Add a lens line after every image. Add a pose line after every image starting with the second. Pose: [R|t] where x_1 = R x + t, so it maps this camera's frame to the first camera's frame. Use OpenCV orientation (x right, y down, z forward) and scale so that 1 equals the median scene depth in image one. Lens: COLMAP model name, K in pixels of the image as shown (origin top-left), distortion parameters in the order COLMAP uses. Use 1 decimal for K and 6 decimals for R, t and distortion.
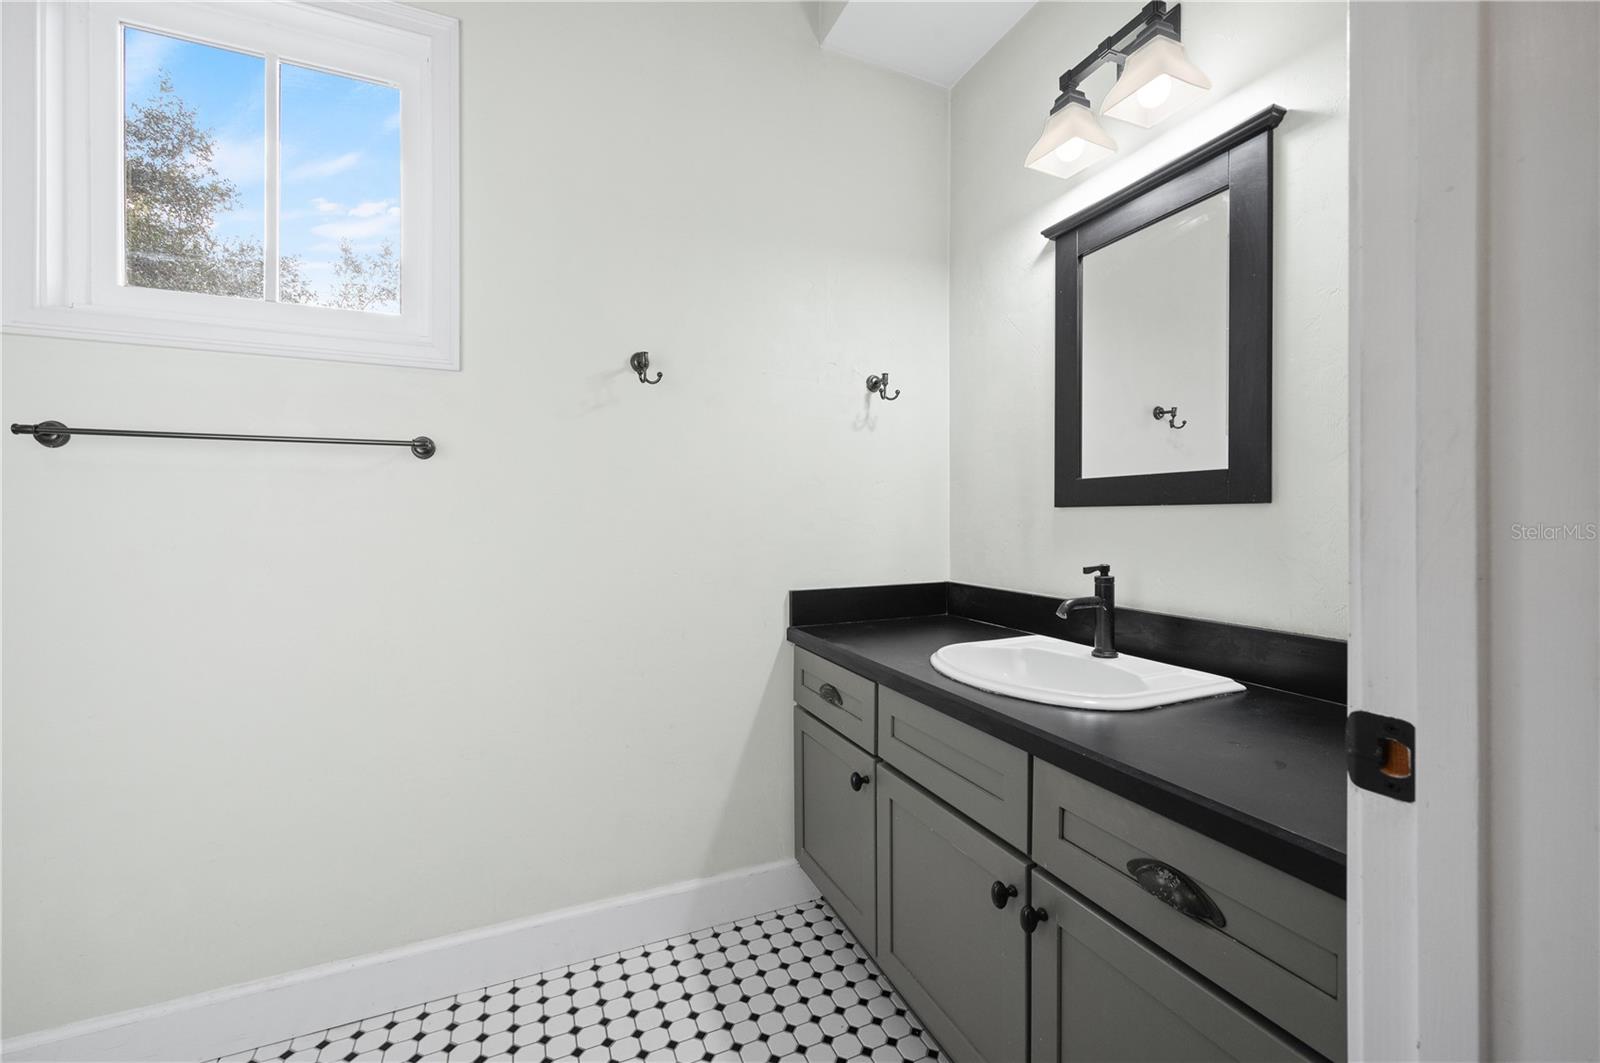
lens RADIAL K [[639.5, 0, 799.4], [0, 639.5, 514.7], [0, 0, 1]] dist [0.000607, 0.000079]
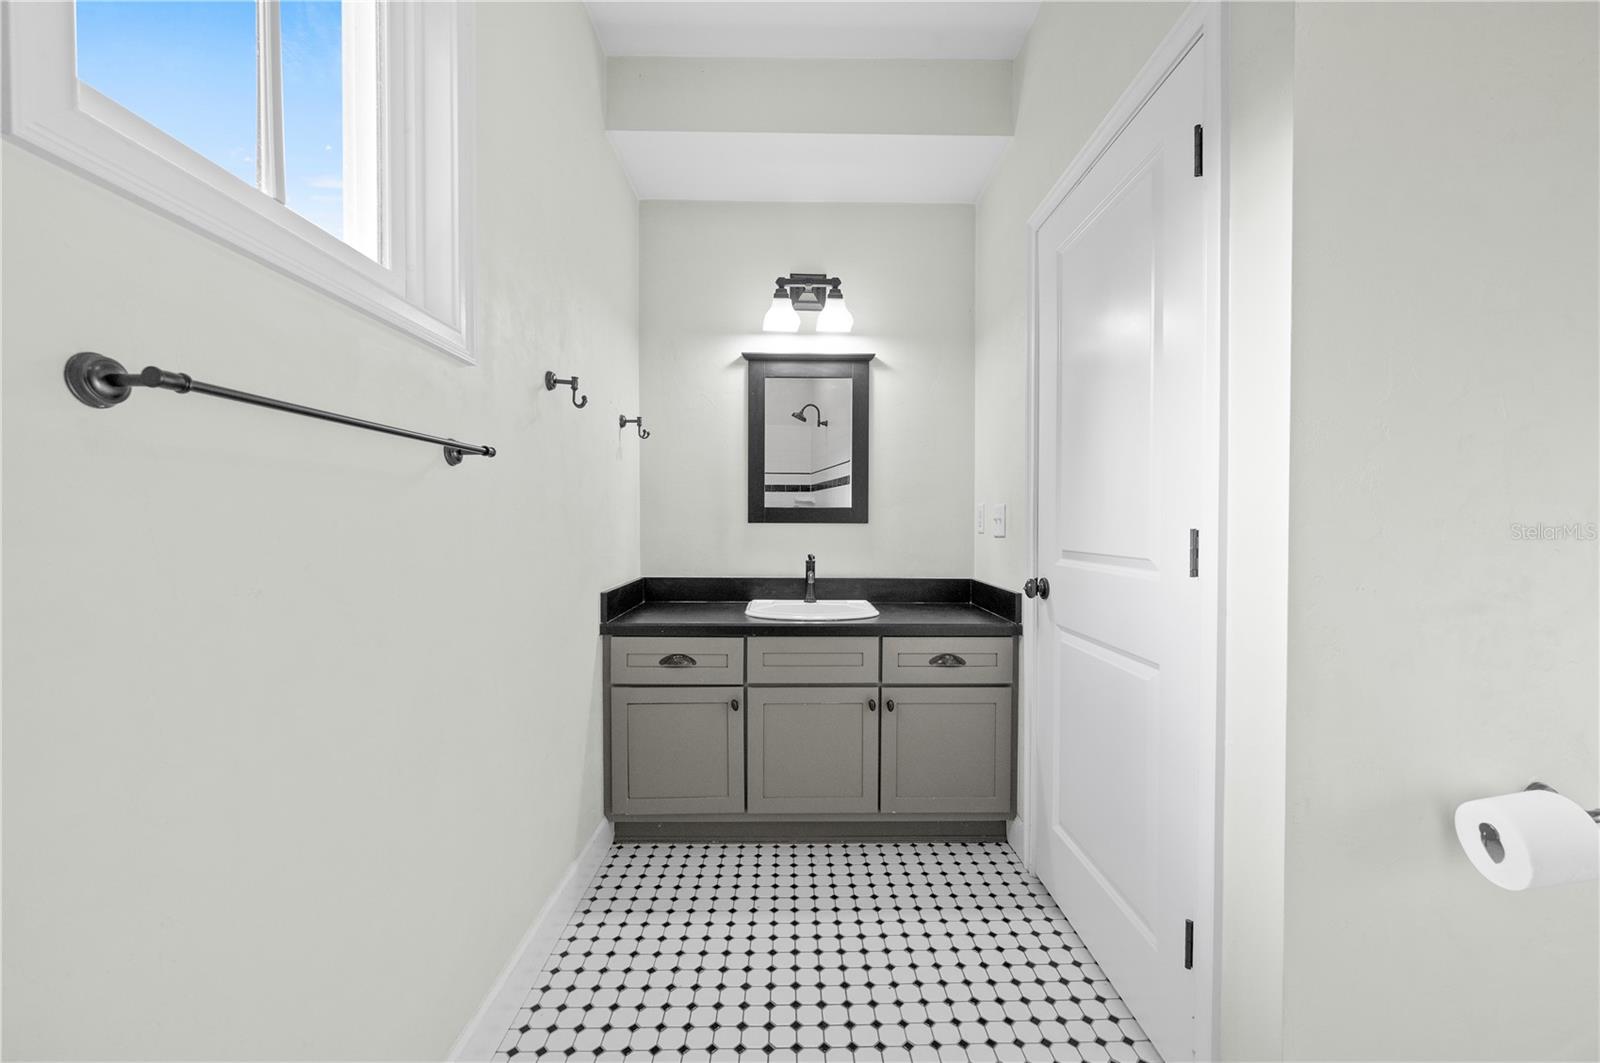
lens RADIAL K [[624.1, 0, 803.4], [0, 624.1, 532.8], [0, 0, 1]] dist [0.000120, -0.000637]
pose [[0.393576, -0.014172, 0.919183, -1.191976], [-0.004599, 0.999838, 0.017384, -0.017518], [-0.919281, -0.011070, 0.393447, 0.272220]]
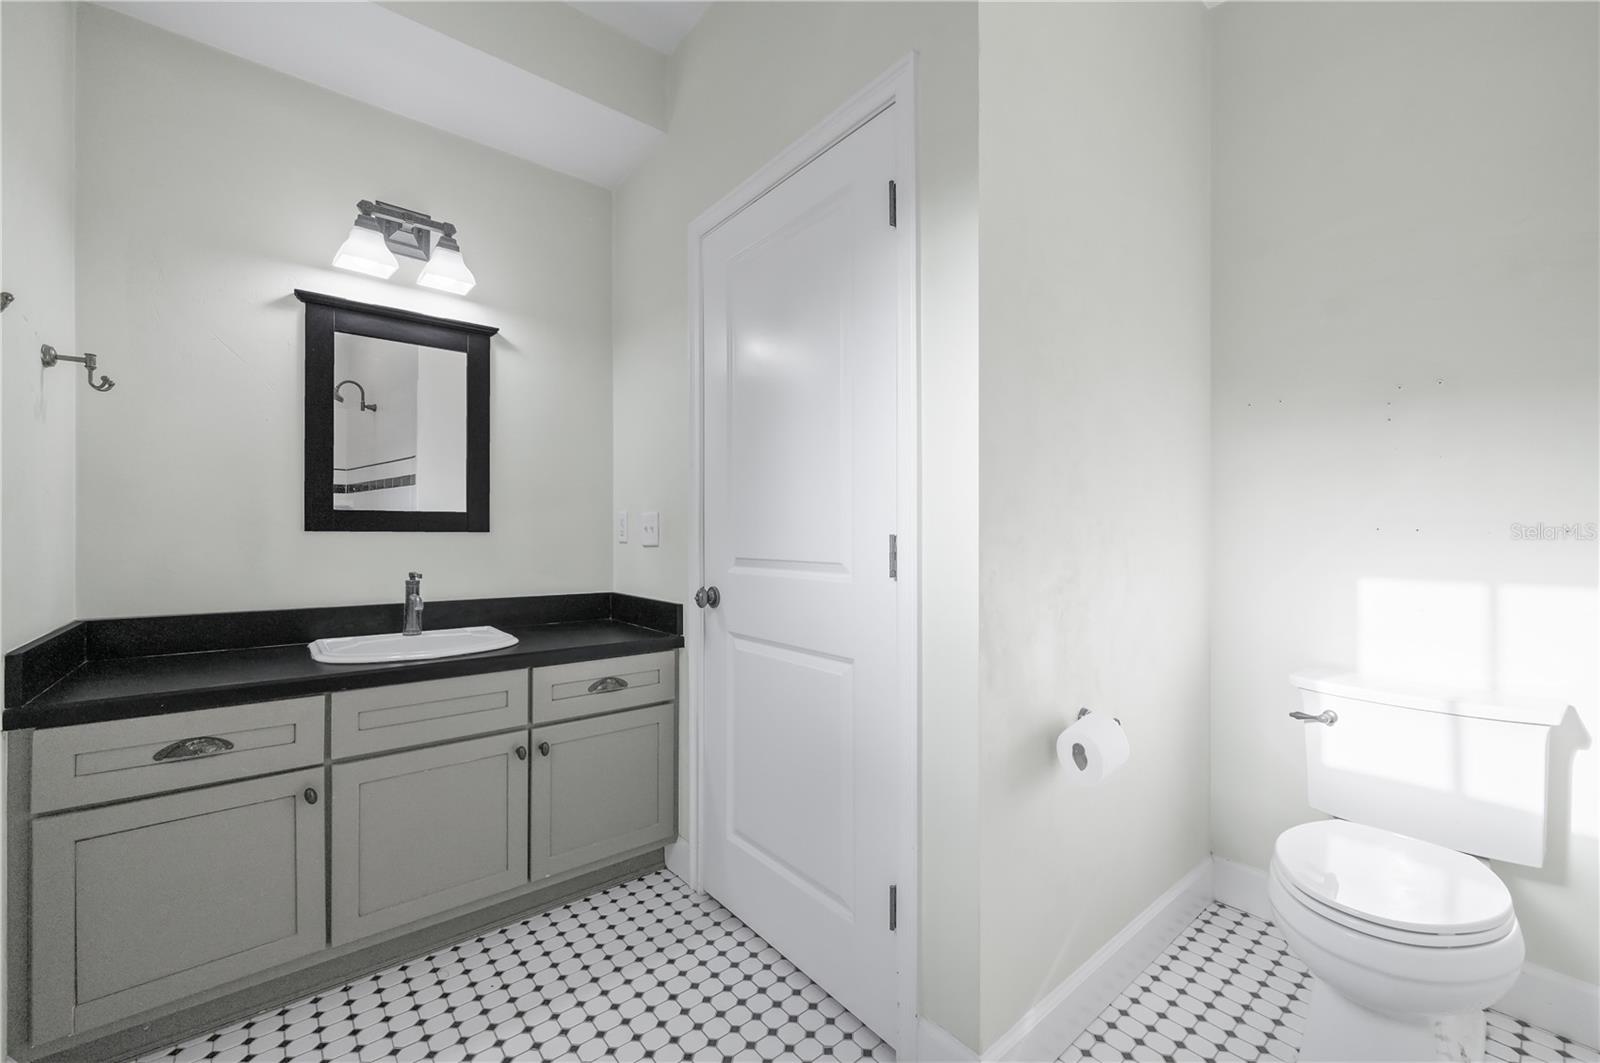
lens RADIAL K [[636.0, 0, 798.6], [0, 636.0, 532.3], [0, 0, 1]] dist [-0.000556, -0.000107]
pose [[-0.262778, 0.003285, 0.964851, -1.107980], [-0.003605, 0.999984, -0.004386, -0.009493], [-0.964850, -0.004631, -0.262762, 0.506432]]
